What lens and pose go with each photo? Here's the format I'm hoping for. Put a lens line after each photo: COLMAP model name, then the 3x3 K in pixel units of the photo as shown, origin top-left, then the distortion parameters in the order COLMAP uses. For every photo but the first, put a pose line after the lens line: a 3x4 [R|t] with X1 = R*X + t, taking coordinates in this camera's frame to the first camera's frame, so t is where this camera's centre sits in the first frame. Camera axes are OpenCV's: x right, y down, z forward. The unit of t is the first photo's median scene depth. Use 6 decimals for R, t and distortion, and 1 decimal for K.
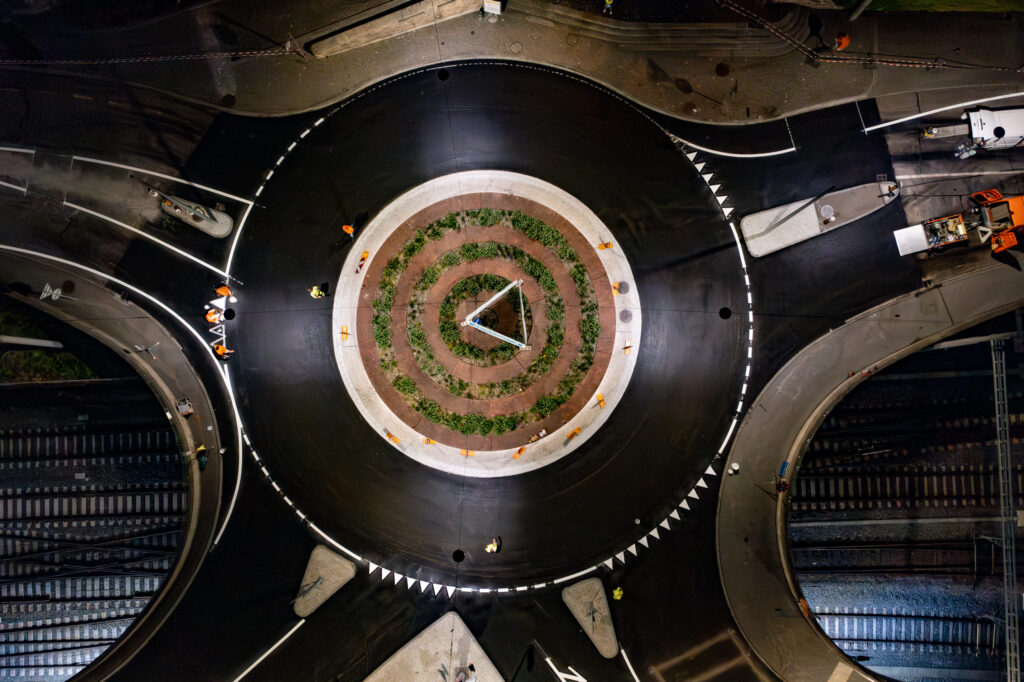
lens RADIAL K [[800.3, 0, 512.0], [0, 800.3, 341.0], [0, 0, 1]] dist [-0.014984, -0.001107]
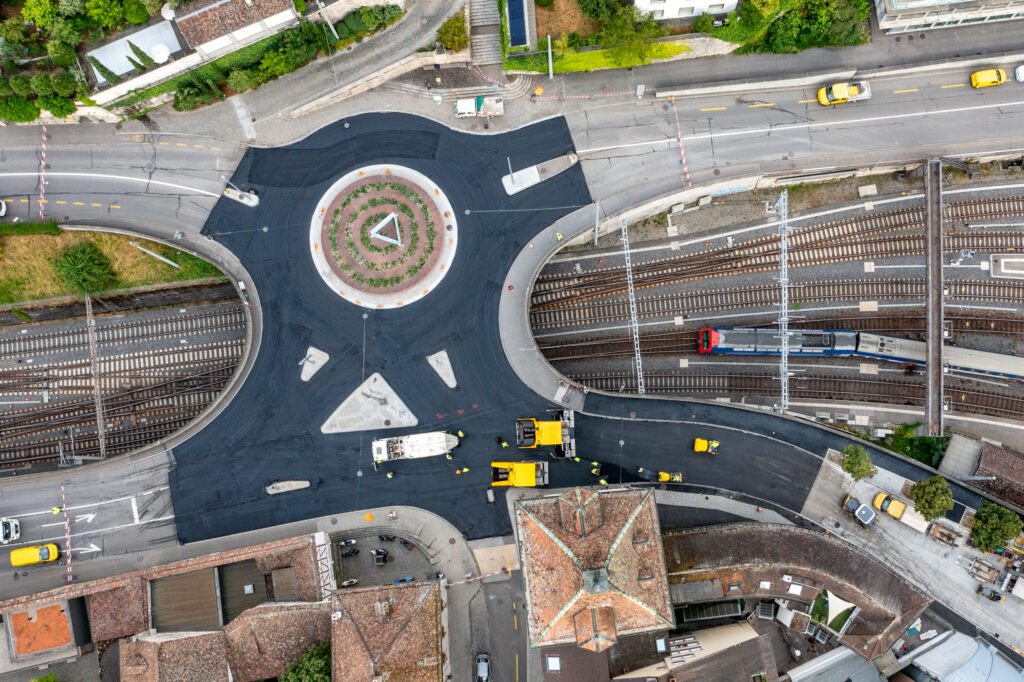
lens RADIAL K [[1050.6, 0, 588.8], [0, 1050.6, 361.1], [0, 0, 1]] dist [-0.008642, 0.028277]
pose [[0.996265, -0.083852, 0.020625, 0.419757], [0.084740, 0.995304, -0.046782, 0.477353], [-0.016605, 0.048355, 0.998692, -1.741035]]
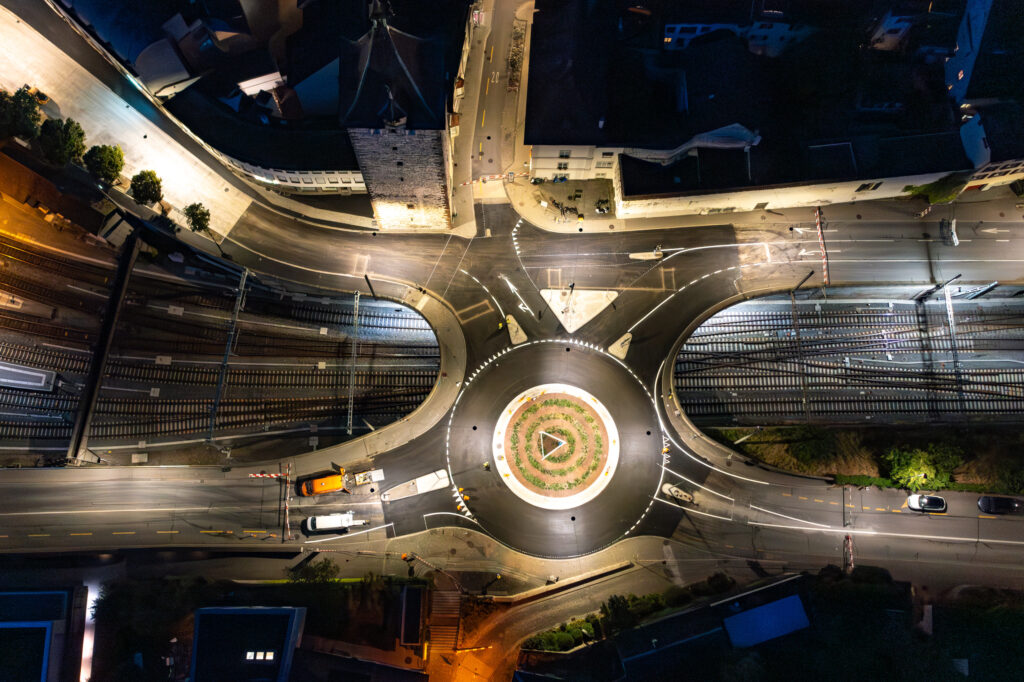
lens RADIAL K [[881.7, 0, 494.4], [0, 881.7, 339.1], [0, 0, 1]] dist [0.000785, 0.005513]
pose [[-0.999576, -0.025579, 0.013927, 0.126861], [0.028720, -0.945138, 0.325408, -0.597841], [0.004839, 0.325670, 0.945471, -1.647004]]
